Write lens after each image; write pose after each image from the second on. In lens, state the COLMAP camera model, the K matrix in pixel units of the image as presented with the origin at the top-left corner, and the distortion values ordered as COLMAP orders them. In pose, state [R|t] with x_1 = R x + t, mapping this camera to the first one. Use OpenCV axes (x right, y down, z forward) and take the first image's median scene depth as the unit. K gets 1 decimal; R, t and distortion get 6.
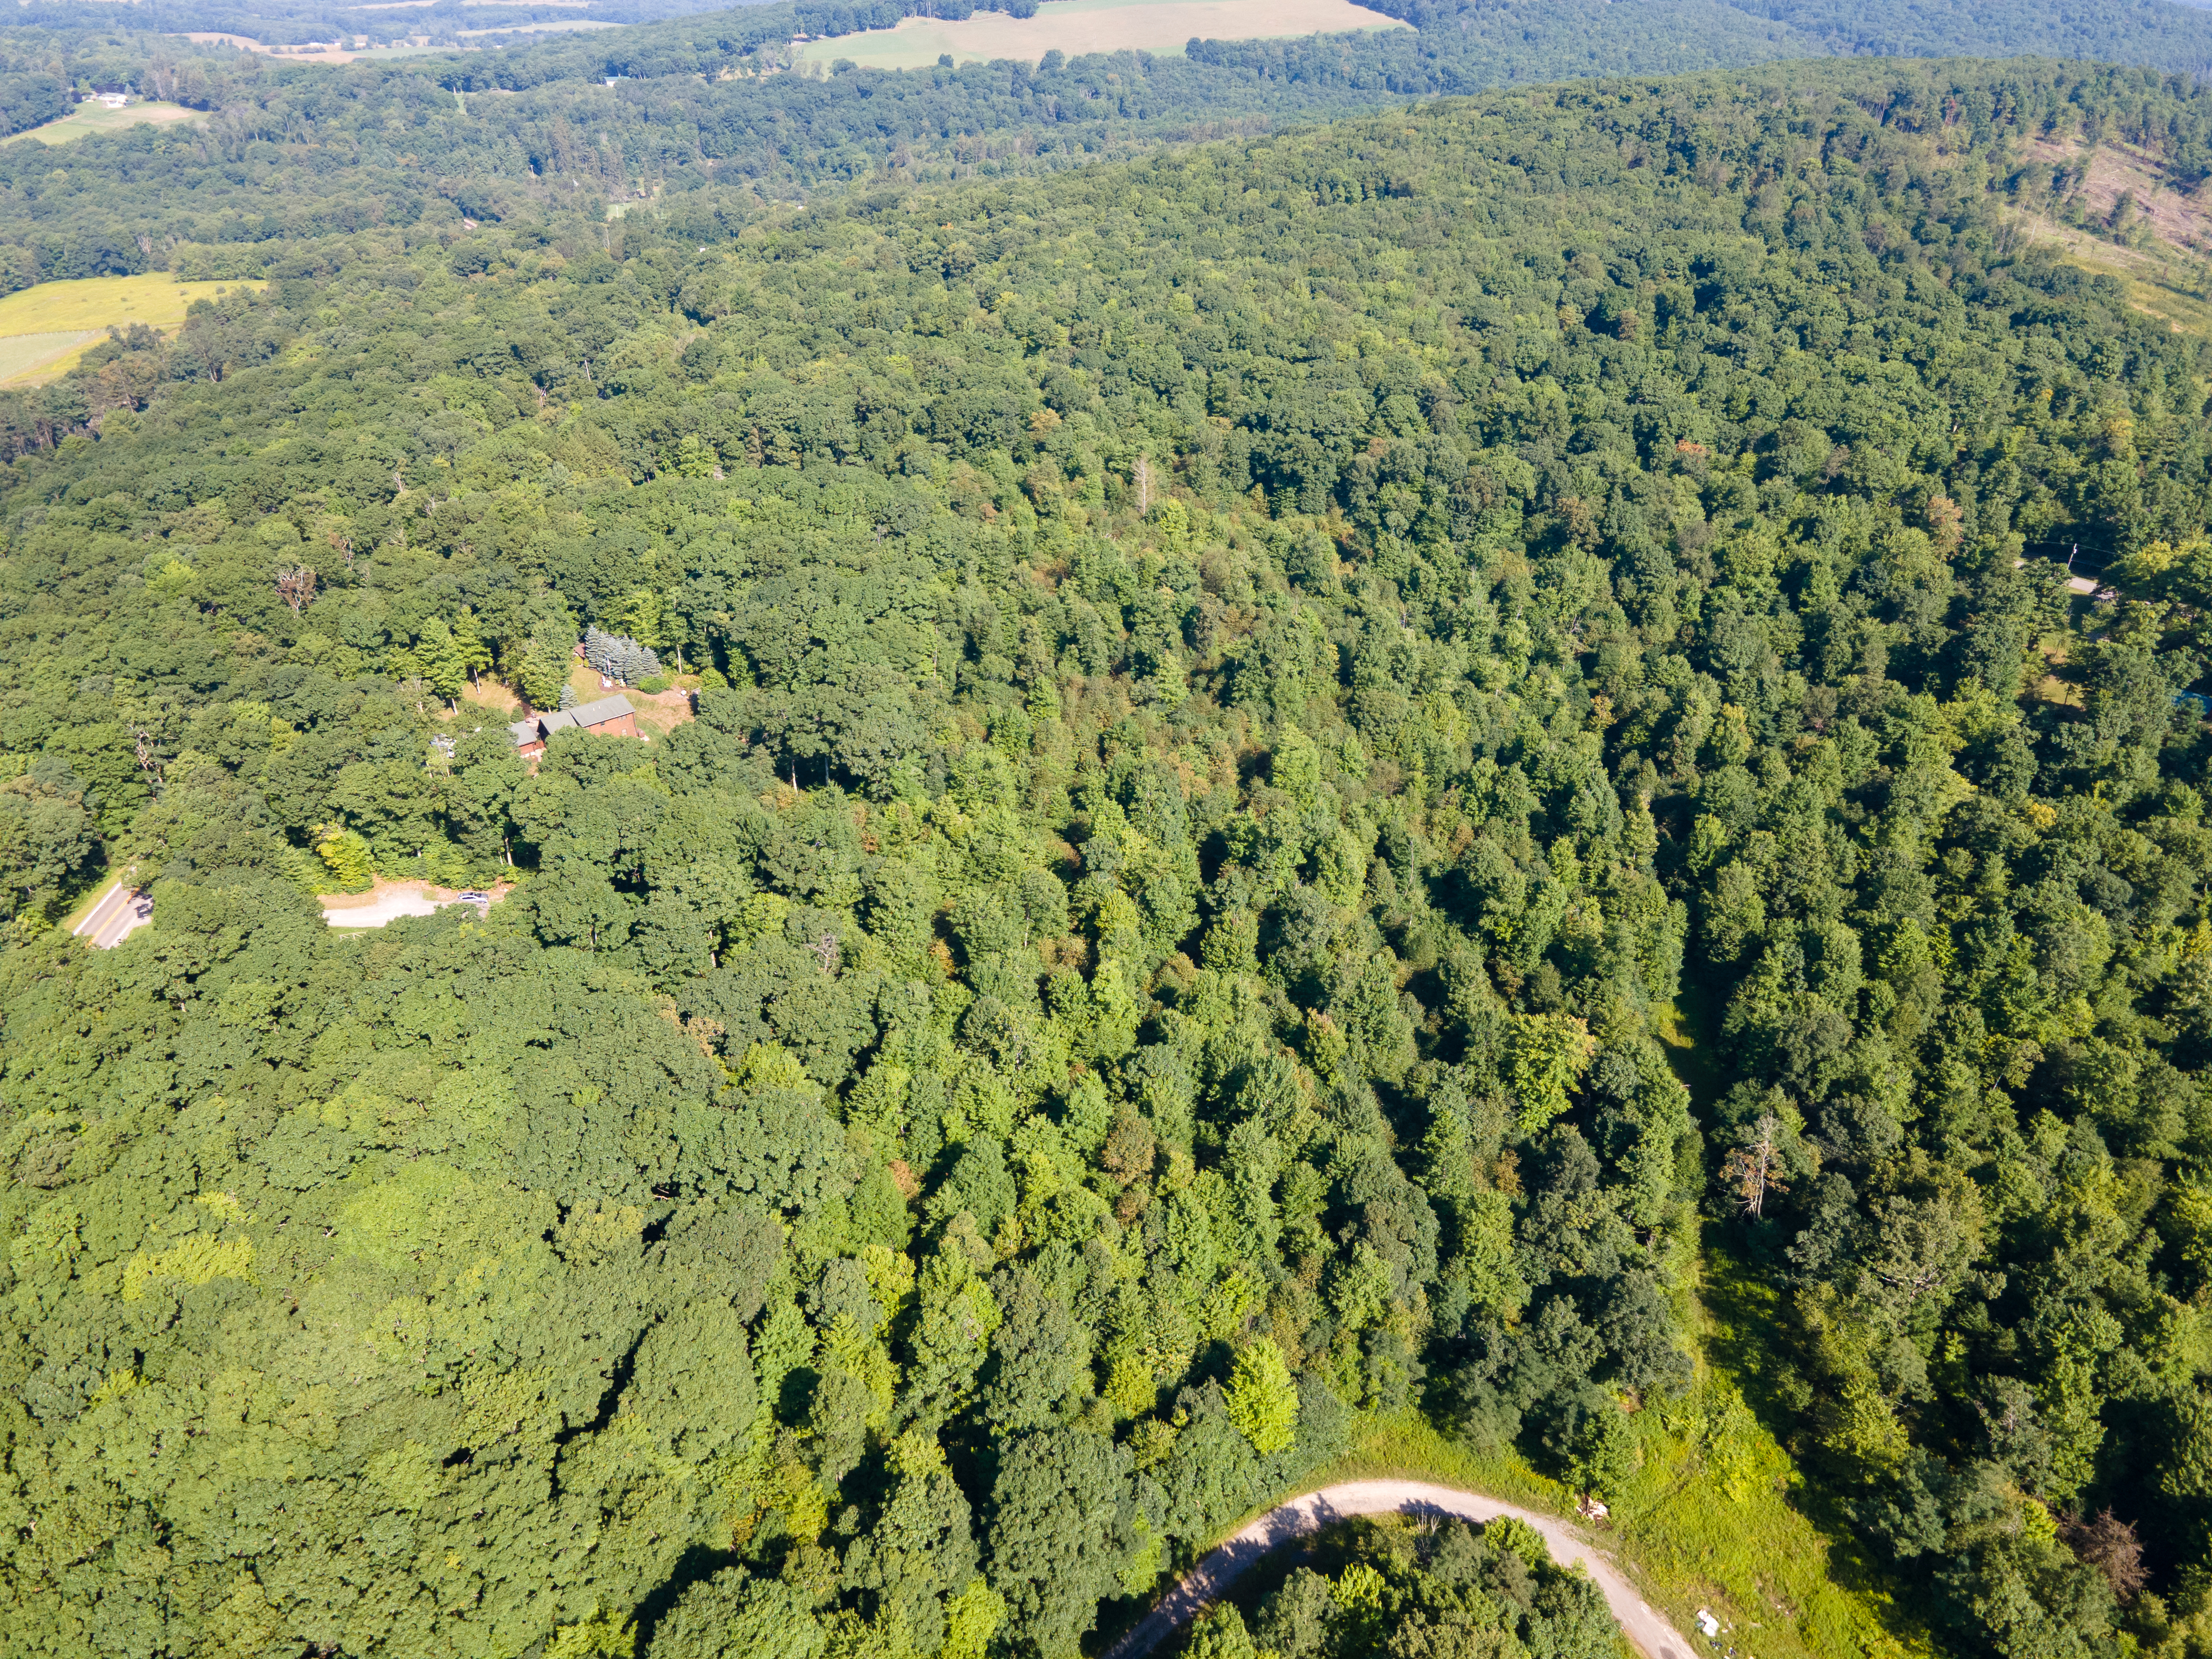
lens RADIAL K [[1609.4, 0, 1126.1], [0, 1609.4, 826.0], [0, 0, 1]] dist [0.013342, 0.060212]
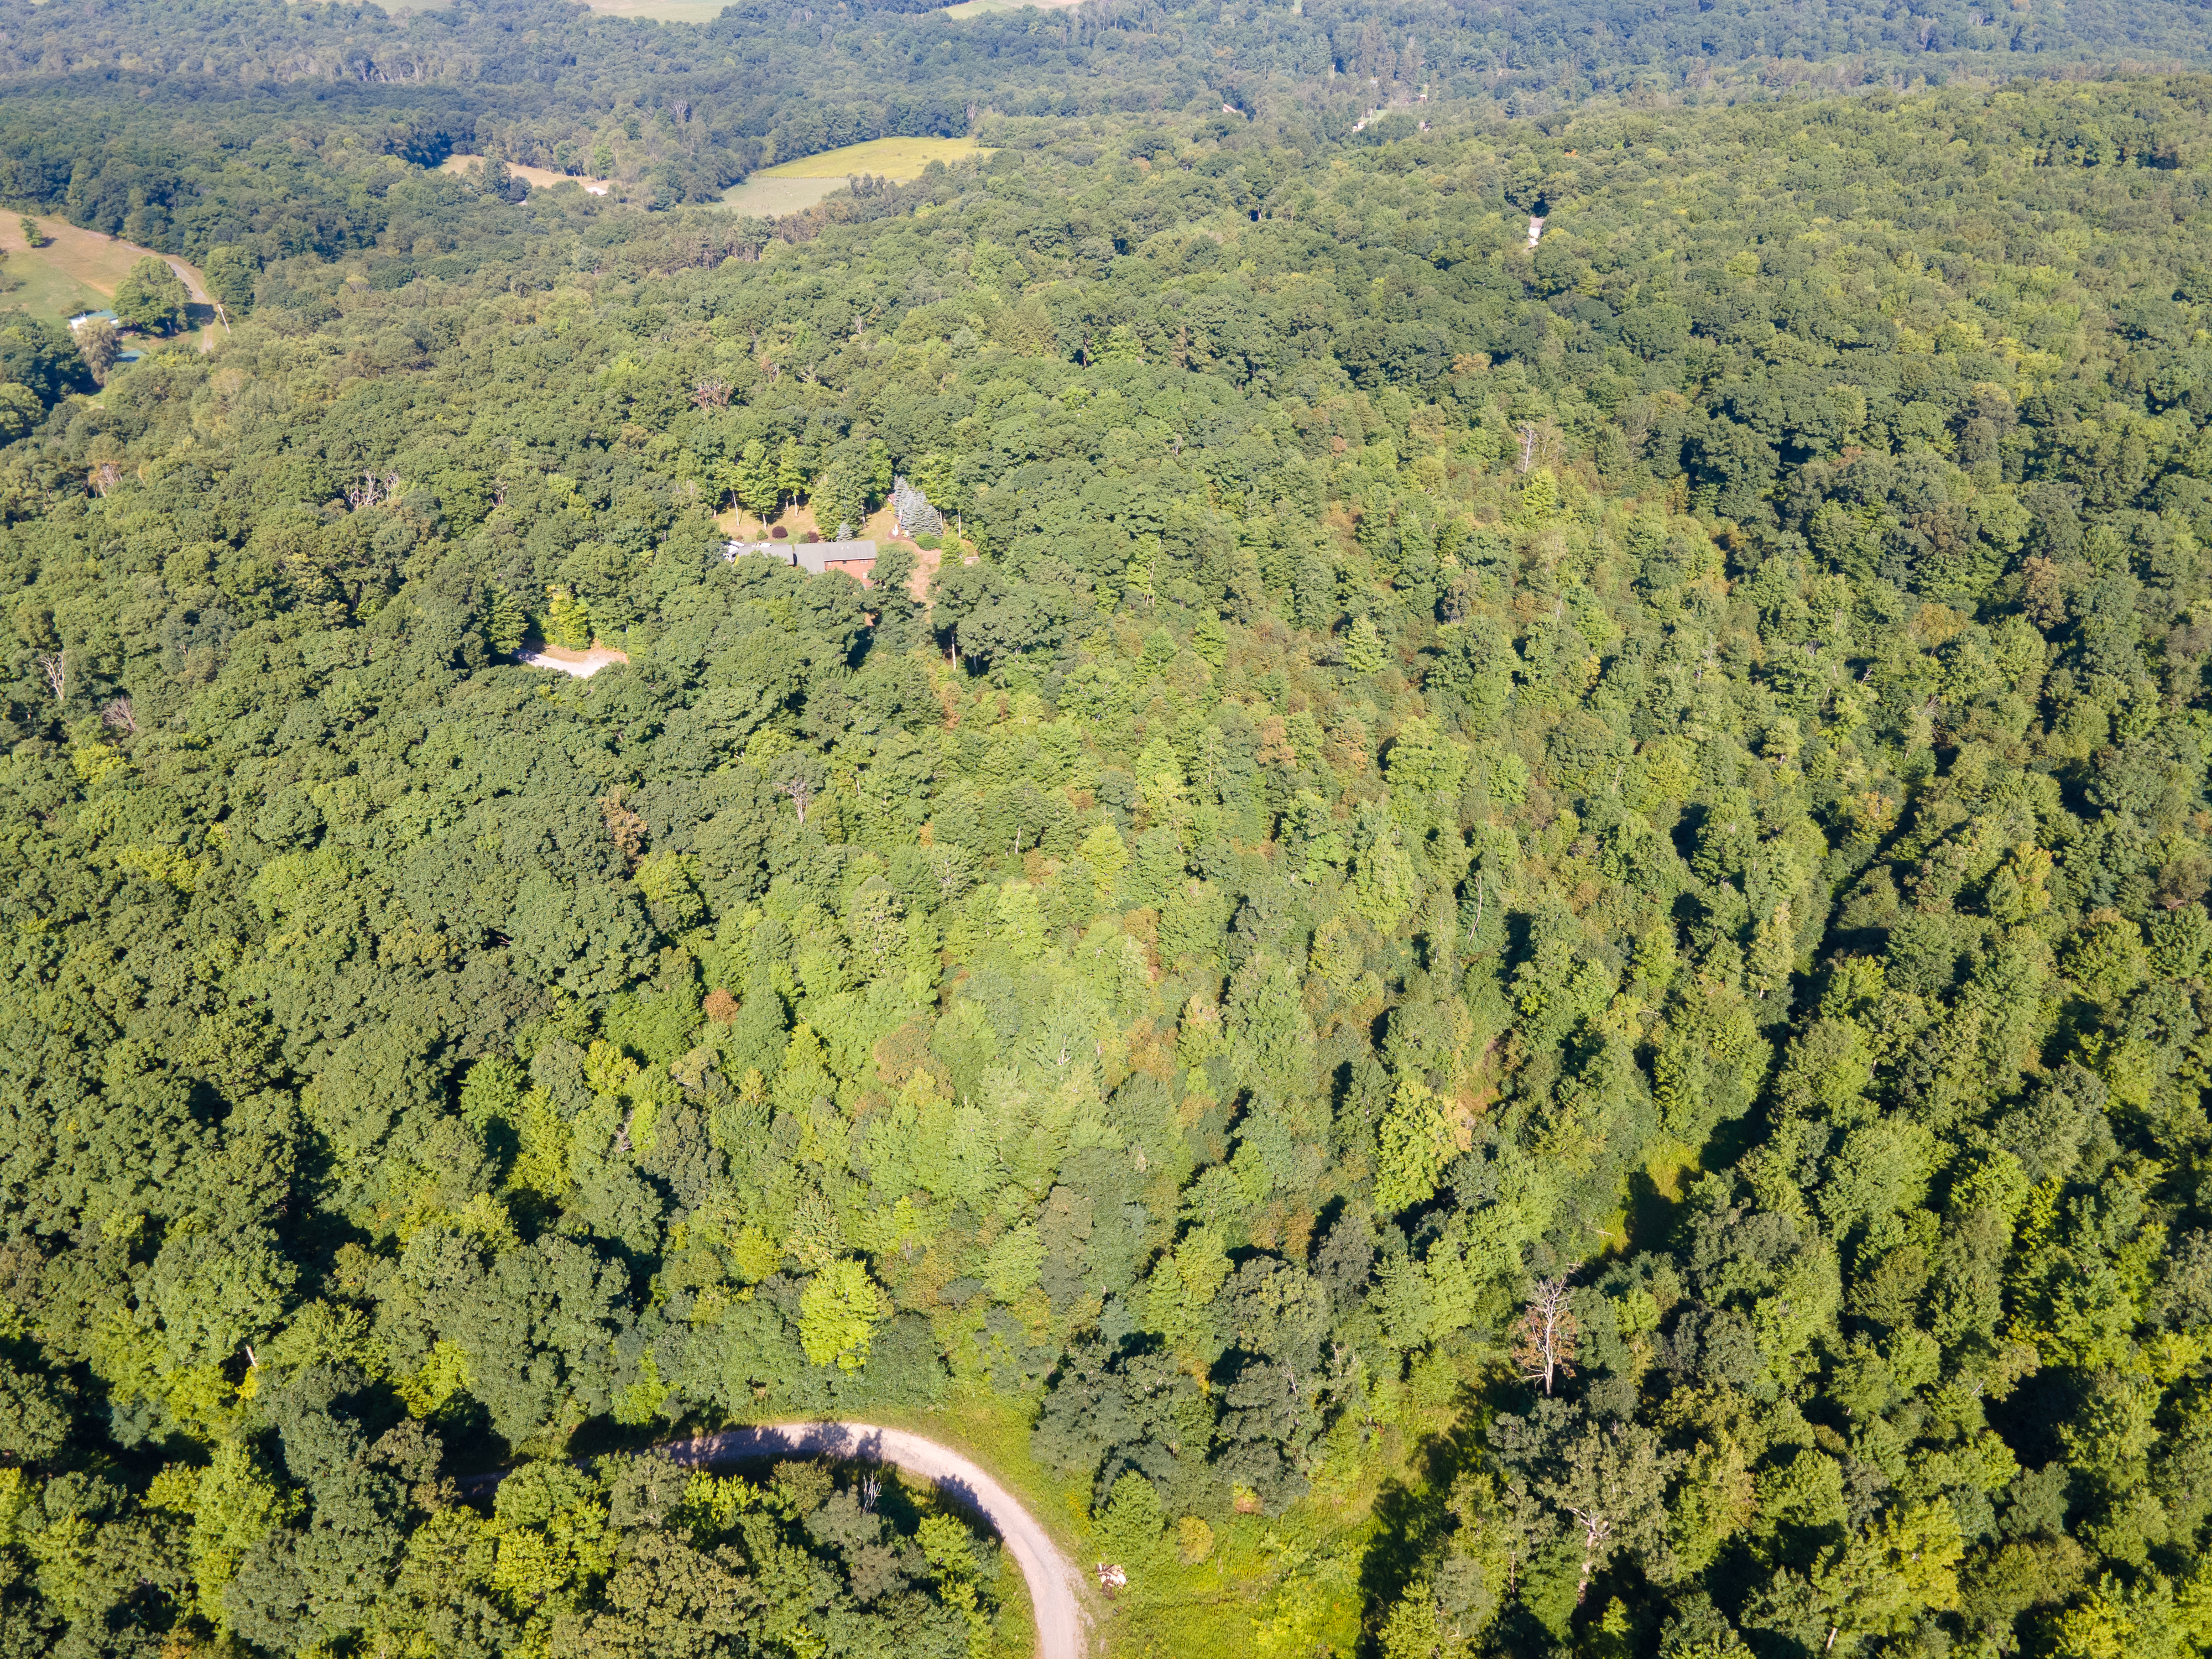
lens RADIAL K [[1602.9, 0, 1106.0], [0, 1602.9, 829.5], [0, 0, 1]] dist [0.029074, 0.031014]
pose [[0.859283, 0.282416, -0.426467, 0.260924], [-0.262178, 0.959084, 0.106868, -0.039408], [0.439199, 0.019981, 0.898168, 0.075514]]
